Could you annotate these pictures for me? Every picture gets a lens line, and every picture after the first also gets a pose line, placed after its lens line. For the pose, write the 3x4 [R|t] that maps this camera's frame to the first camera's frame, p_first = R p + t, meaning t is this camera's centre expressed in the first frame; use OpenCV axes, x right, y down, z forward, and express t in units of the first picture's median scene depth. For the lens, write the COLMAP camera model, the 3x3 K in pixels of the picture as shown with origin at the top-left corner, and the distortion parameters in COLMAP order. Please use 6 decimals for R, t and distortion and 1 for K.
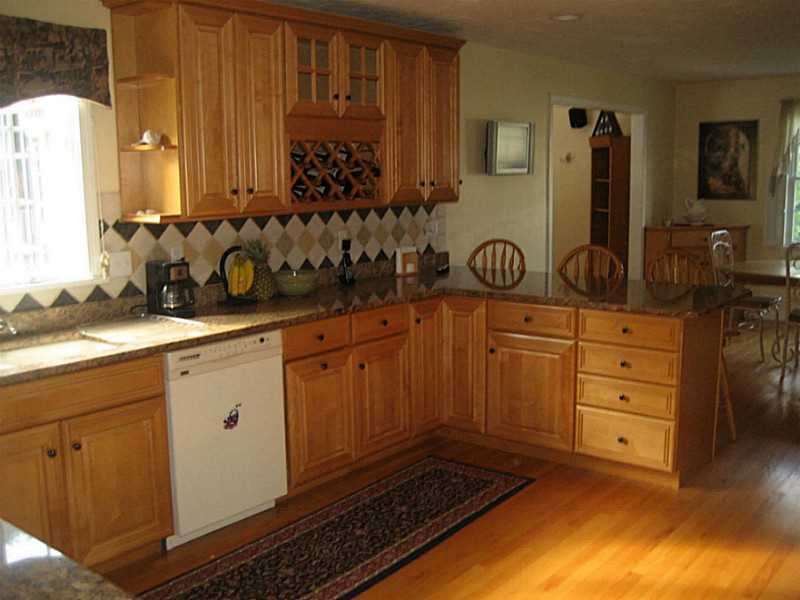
lens RADIAL K [[831.5, 0, 402.8], [0, 831.5, 303.6], [0, 0, 1]] dist [-0.158129, 0.213711]
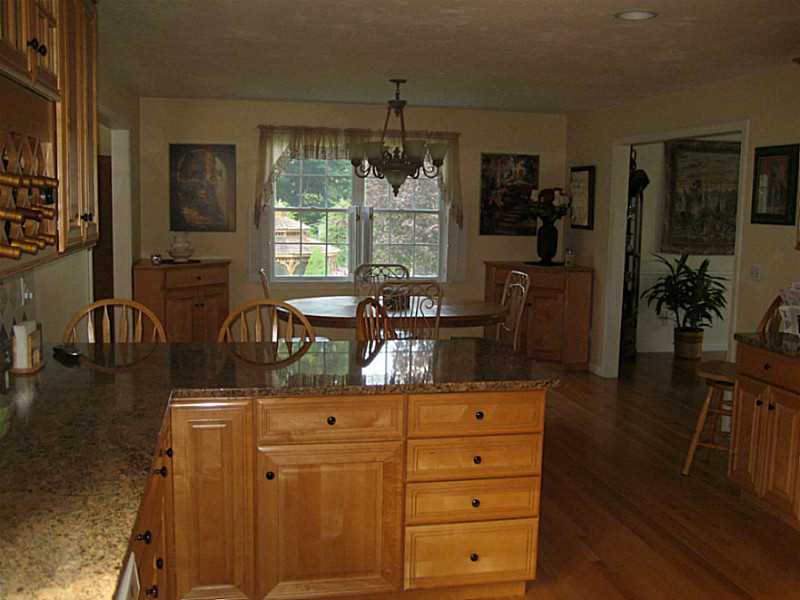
lens RADIAL K [[831.5, 0, 402.8], [0, 831.5, 303.6], [0, 0, 1]] dist [-0.158129, 0.213711]
pose [[0.632958, -0.066219, 0.771349, -0.273704], [0.090728, 0.995815, 0.011039, -0.065630], [-0.768852, 0.062996, 0.636317, 0.435737]]
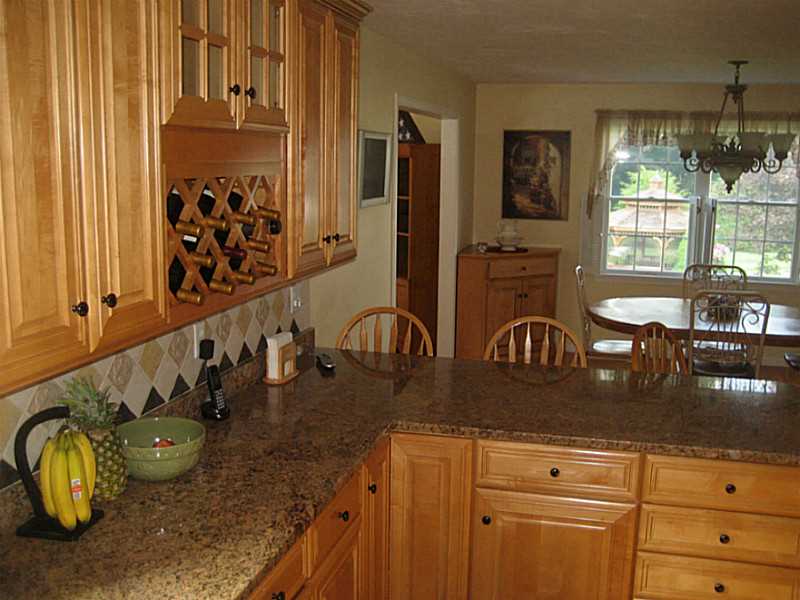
lens RADIAL K [[831.5, 0, 402.8], [0, 831.5, 303.6], [0, 0, 1]] dist [-0.158129, 0.213711]
pose [[0.910843, -0.042718, 0.410536, -0.167746], [0.036311, 0.999067, 0.023395, -0.105242], [-0.411152, -0.006402, 0.911544, 0.408356]]
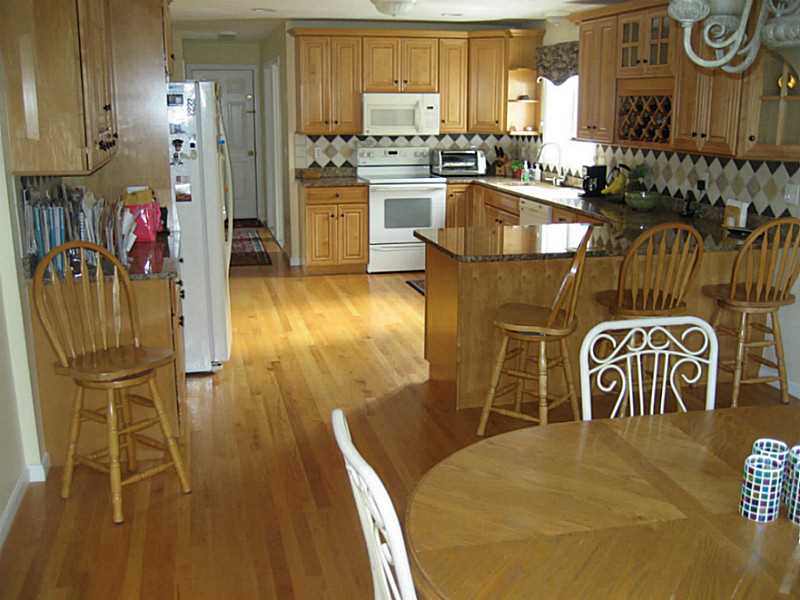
lens RADIAL K [[831.5, 0, 402.8], [0, 831.5, 303.6], [0, 0, 1]] dist [-0.158129, 0.213711]
pose [[-0.606147, 0.184472, -0.773664, 1.070393], [-0.136563, 0.934145, 0.329731, -0.228600], [0.783540, 0.305520, -0.541038, 1.299971]]
